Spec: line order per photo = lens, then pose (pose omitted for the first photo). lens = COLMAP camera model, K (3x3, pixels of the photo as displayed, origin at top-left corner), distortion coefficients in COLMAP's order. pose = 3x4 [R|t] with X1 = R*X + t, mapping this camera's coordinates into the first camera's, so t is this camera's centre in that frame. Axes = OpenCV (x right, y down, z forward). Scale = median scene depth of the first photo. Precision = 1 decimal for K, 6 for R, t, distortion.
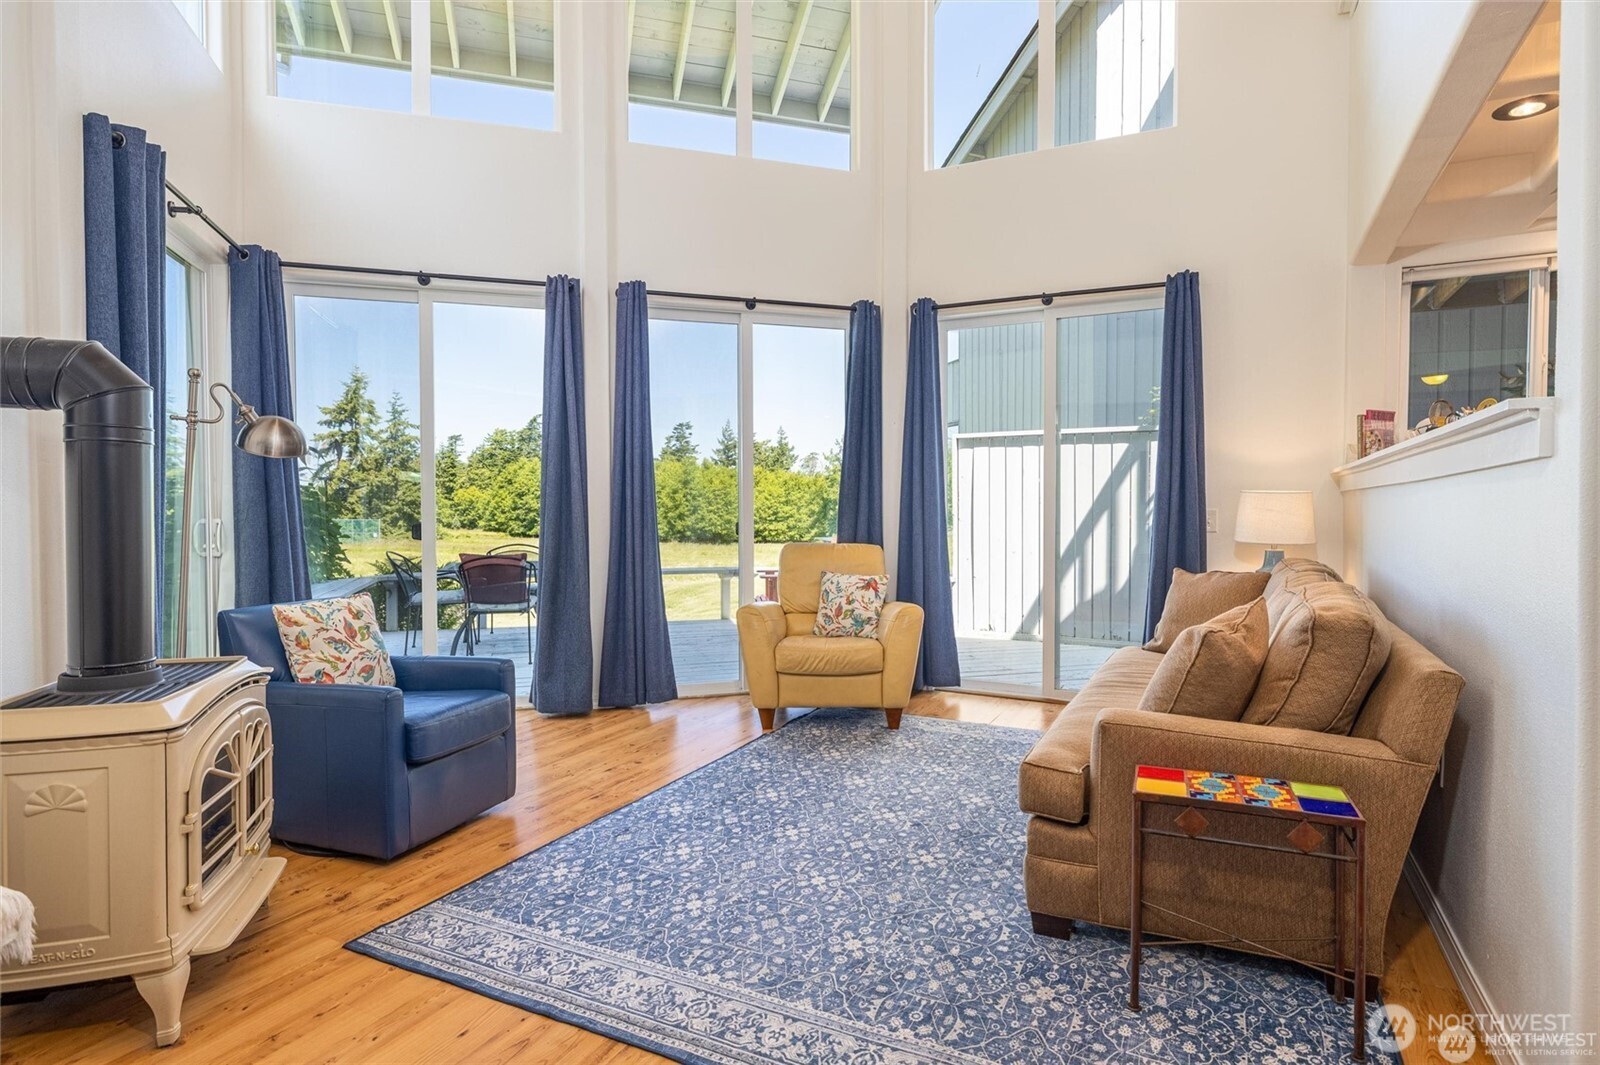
lens RADIAL K [[839.7, 0, 799.0], [0, 839.7, 528.5], [0, 0, 1]] dist [0.000226, 0.000705]
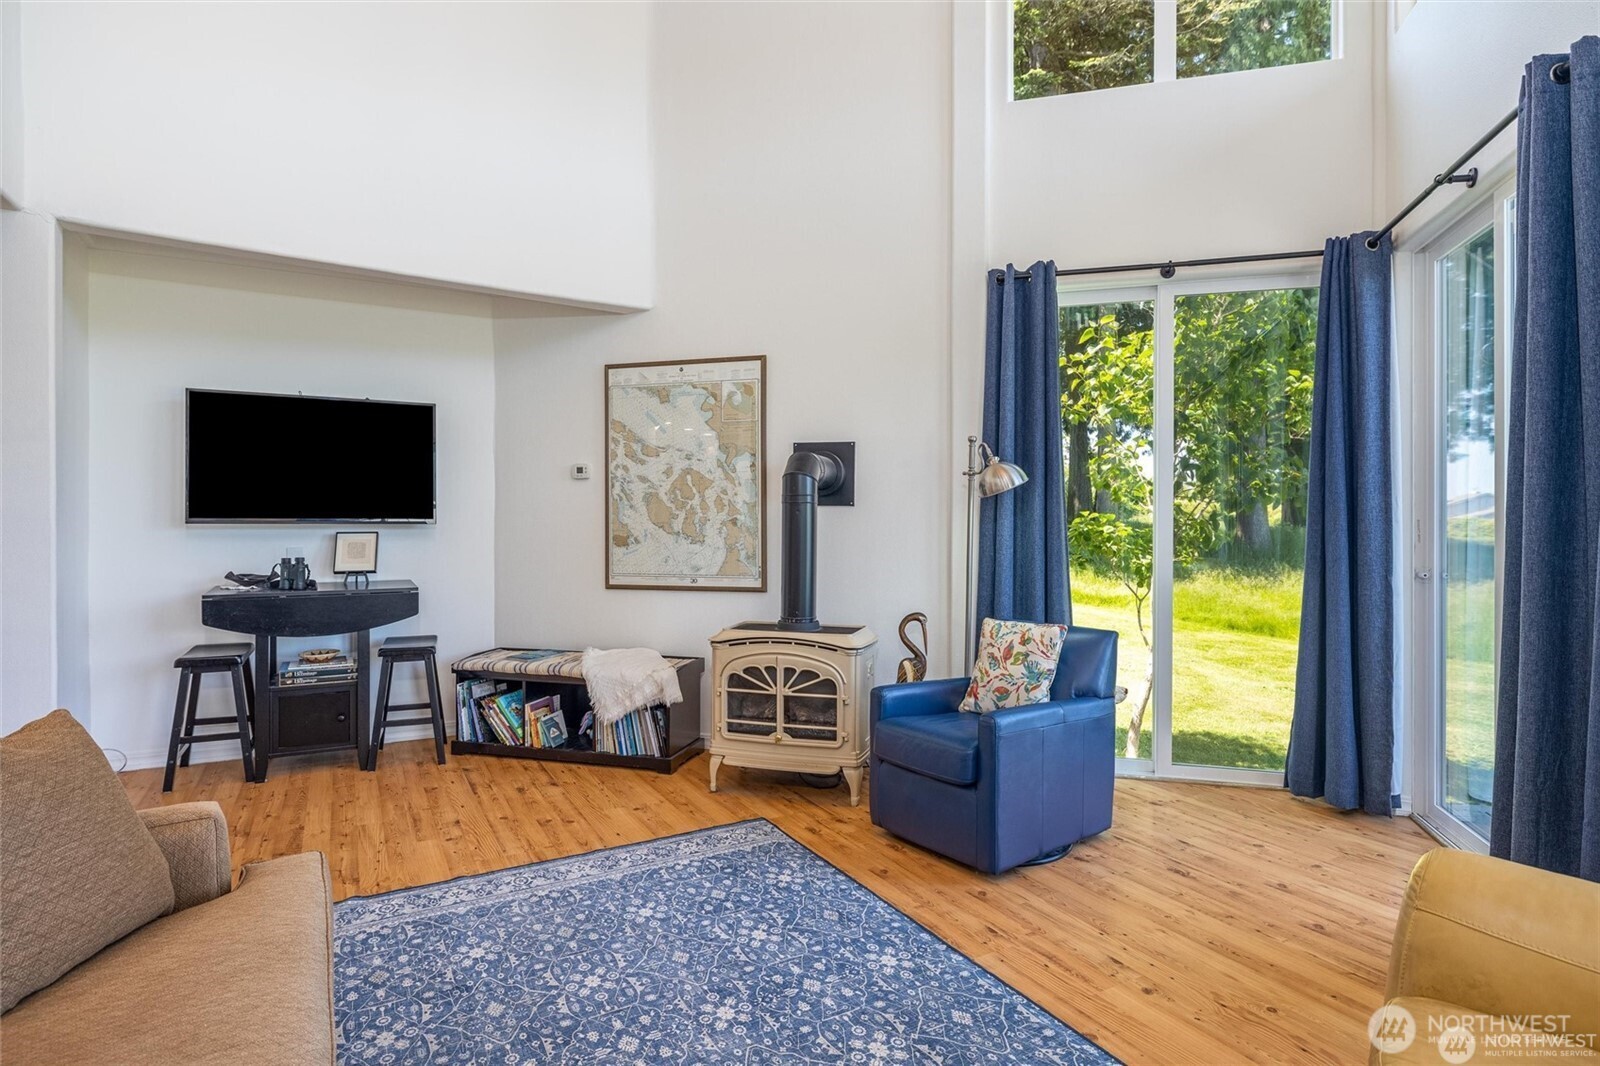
lens RADIAL K [[839.7, 0, 797.8], [0, 839.7, 527.6], [0, 0, 1]] dist [0.000226, 0.000705]
pose [[-0.561040, 0.003385, -0.827782, 0.614772], [-0.021580, 0.999592, 0.018713, -0.064674], [0.827508, 0.028363, -0.560738, 1.643748]]
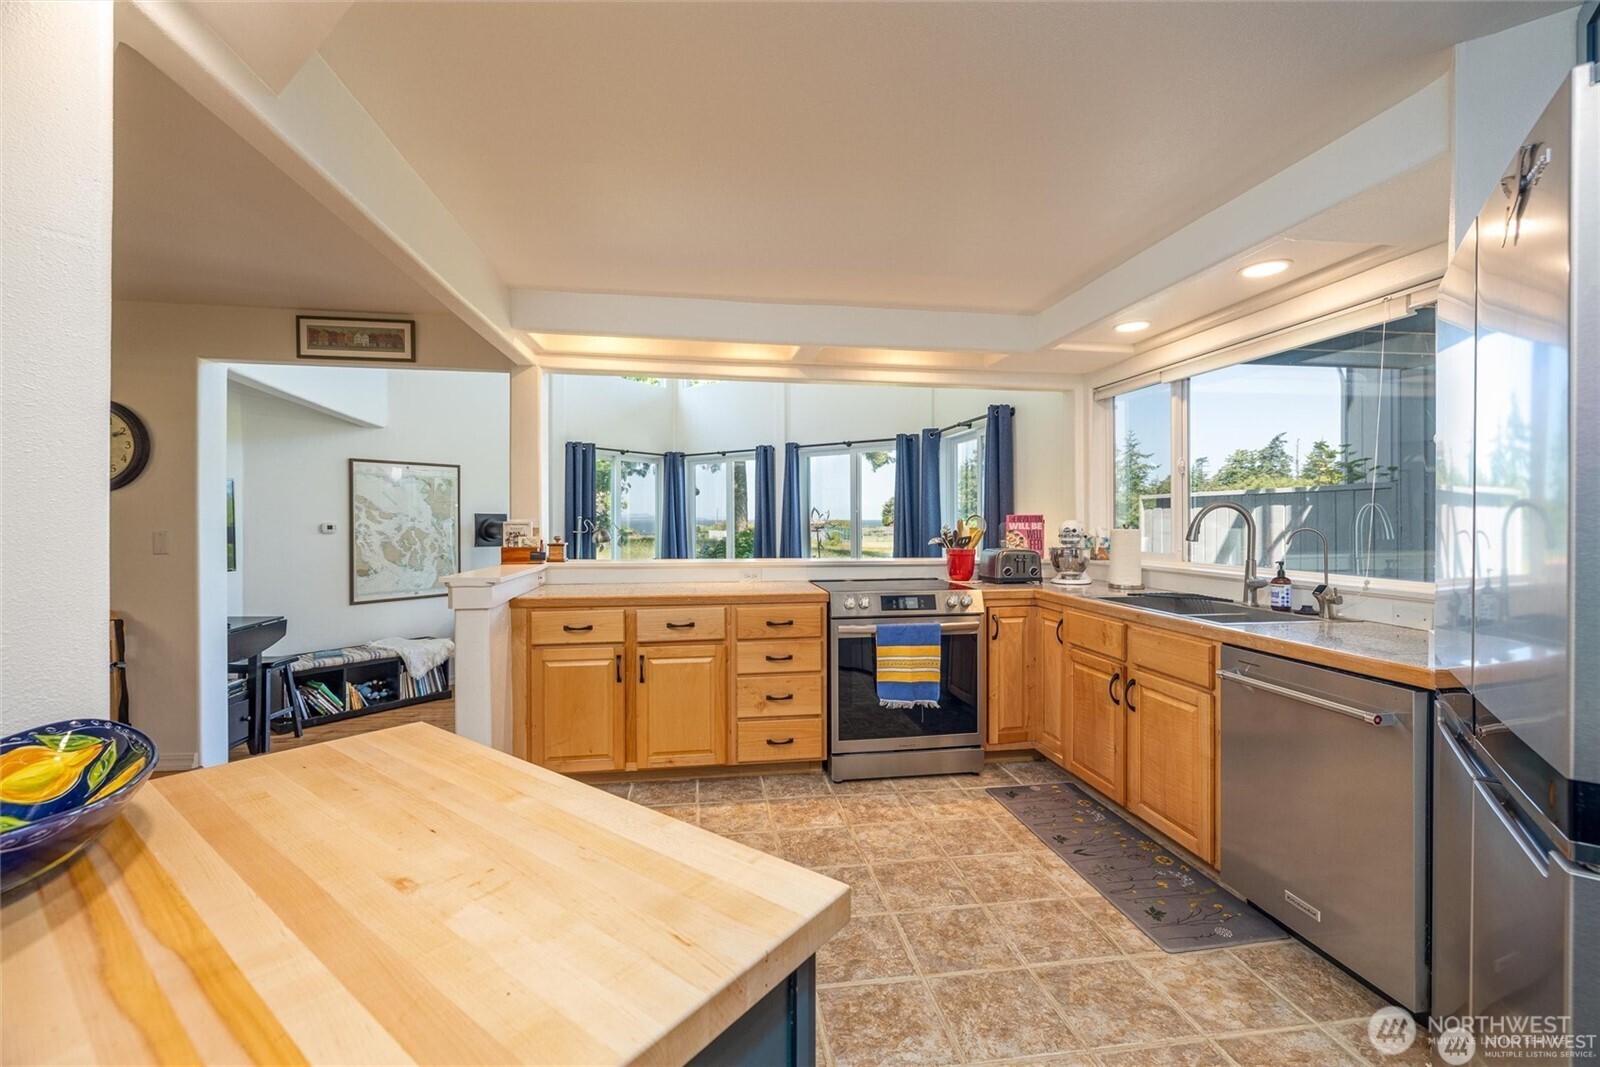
lens RADIAL K [[668.3, 0, 799.8], [0, 668.3, 523.8], [0, 0, 1]] dist [-0.000582, 0.000221]
pose [[0.588506, 0.006753, -0.808464, 1.980904], [-0.020553, 0.999767, -0.006610, -0.172316], [0.808231, 0.020507, 0.588508, 0.192669]]
